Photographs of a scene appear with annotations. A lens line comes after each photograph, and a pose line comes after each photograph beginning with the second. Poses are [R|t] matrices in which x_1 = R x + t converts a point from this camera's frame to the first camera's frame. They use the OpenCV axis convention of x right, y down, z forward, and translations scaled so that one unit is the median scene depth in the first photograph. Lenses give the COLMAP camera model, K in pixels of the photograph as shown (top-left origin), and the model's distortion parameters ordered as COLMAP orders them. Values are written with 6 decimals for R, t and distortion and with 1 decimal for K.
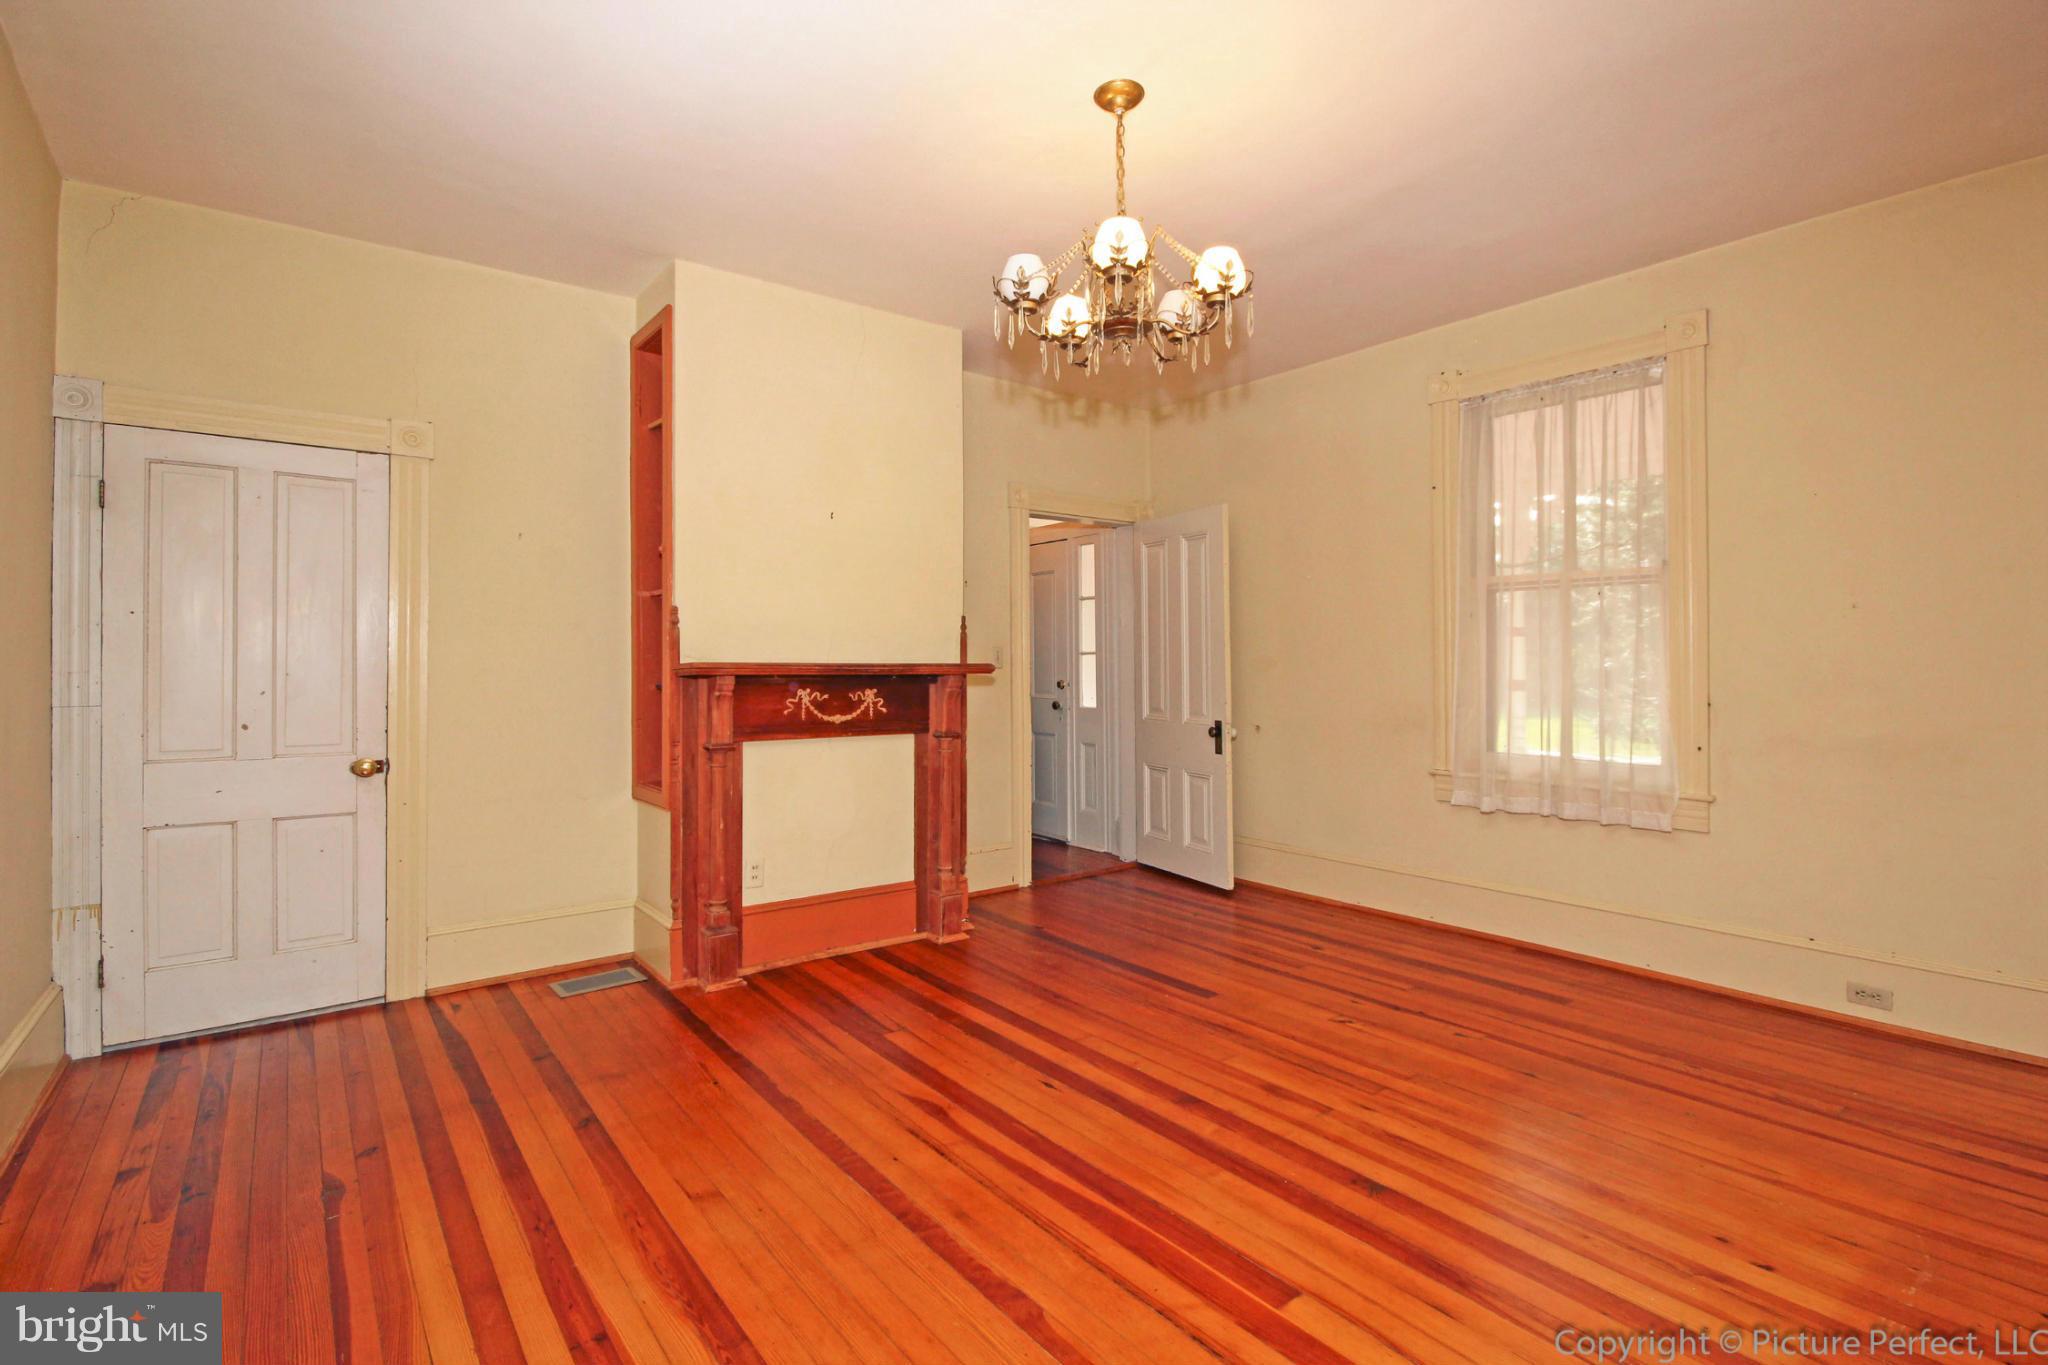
lens RADIAL K [[961.0, 0, 998.1], [0, 961.0, 647.7], [0, 0, 1]] dist [-0.003153, -0.000553]
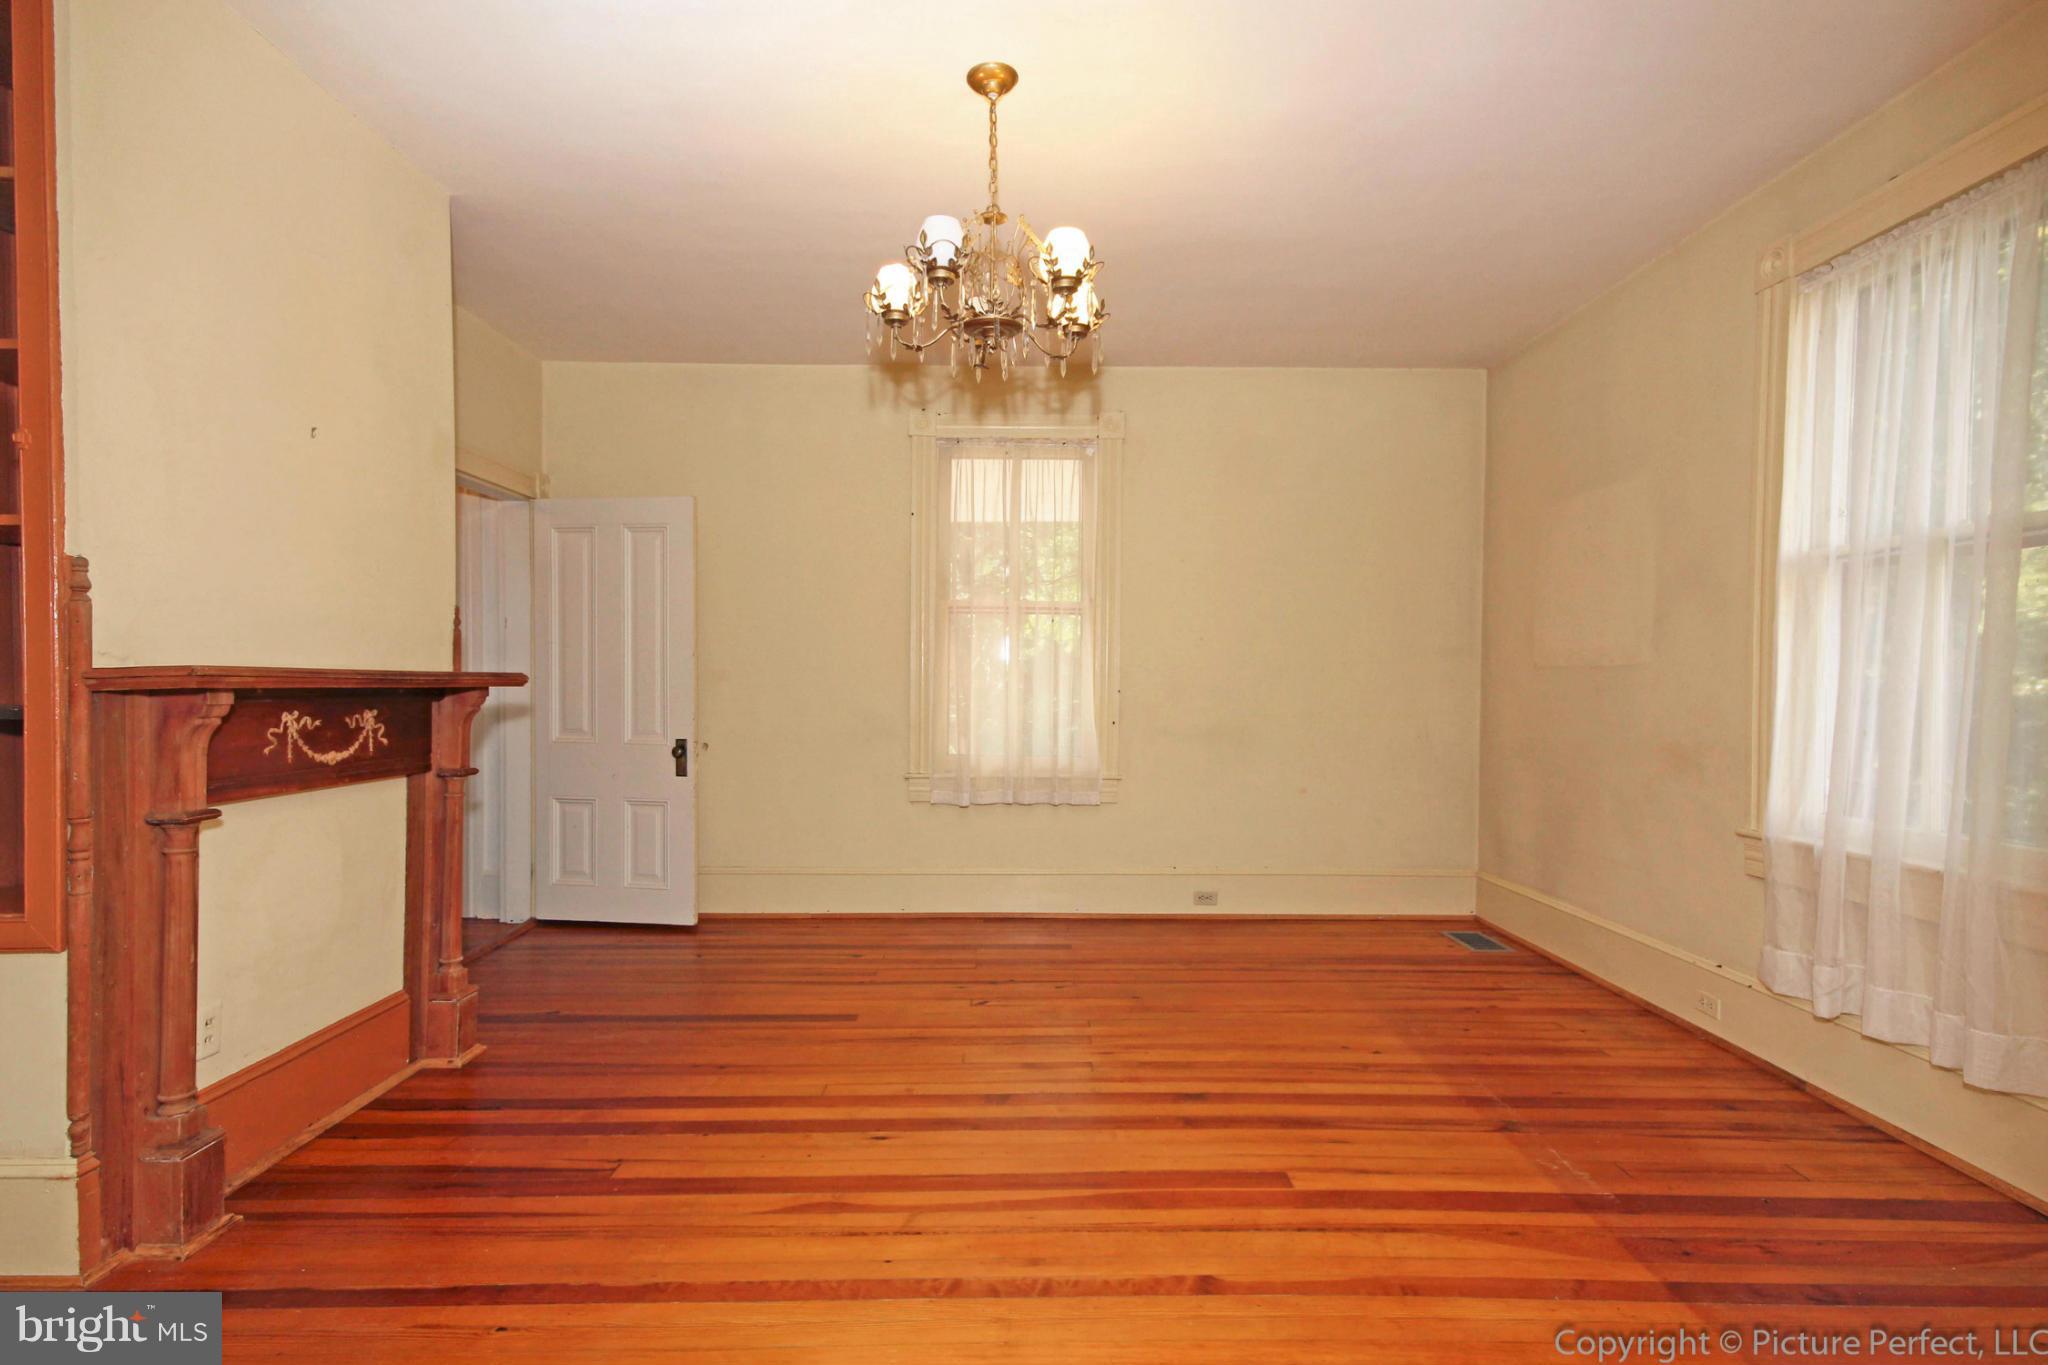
lens RADIAL K [[1031.5, 0, 1024.0], [0, 1031.5, 682.5], [0, 0, 1]] dist [0.031172, 0.000217]
pose [[0.584218, 0.001812, 0.811595, -0.491497], [-0.019149, 0.999750, 0.011552, 0.008083], [-0.811371, -0.022290, 0.584106, 0.241058]]
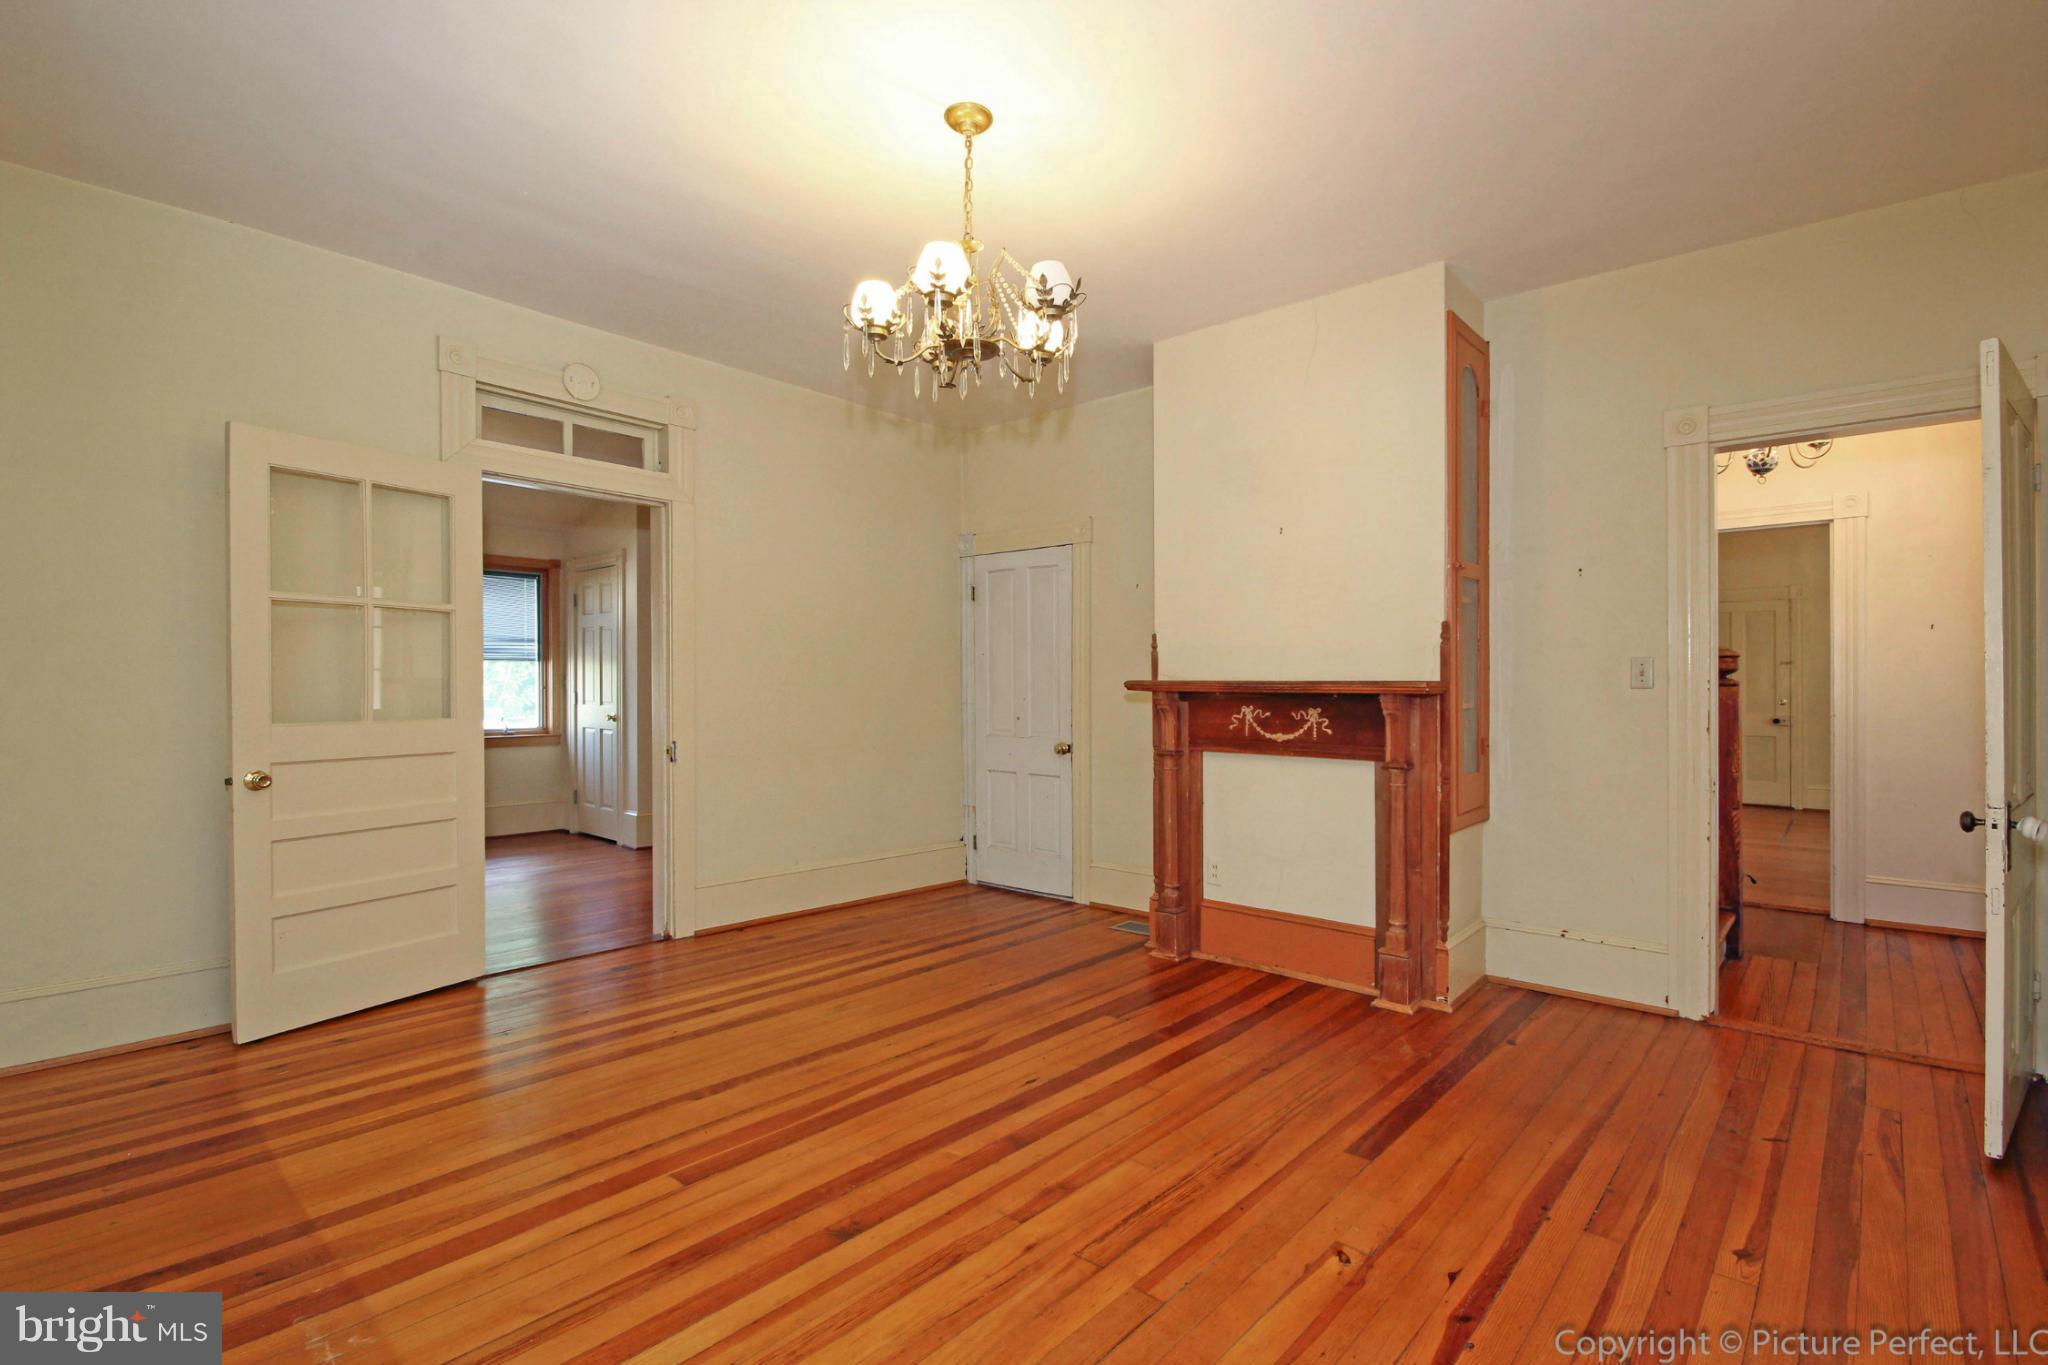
lens RADIAL K [[952.6, 0, 1032.5], [0, 952.6, 693.5], [0, 0, 1]] dist [-0.001869, -0.000436]
pose [[0.199739, 0.008955, -0.979808, 0.791644], [0.017256, 0.999771, 0.012655, 0.013027], [0.979697, -0.019435, 0.199539, 0.592828]]
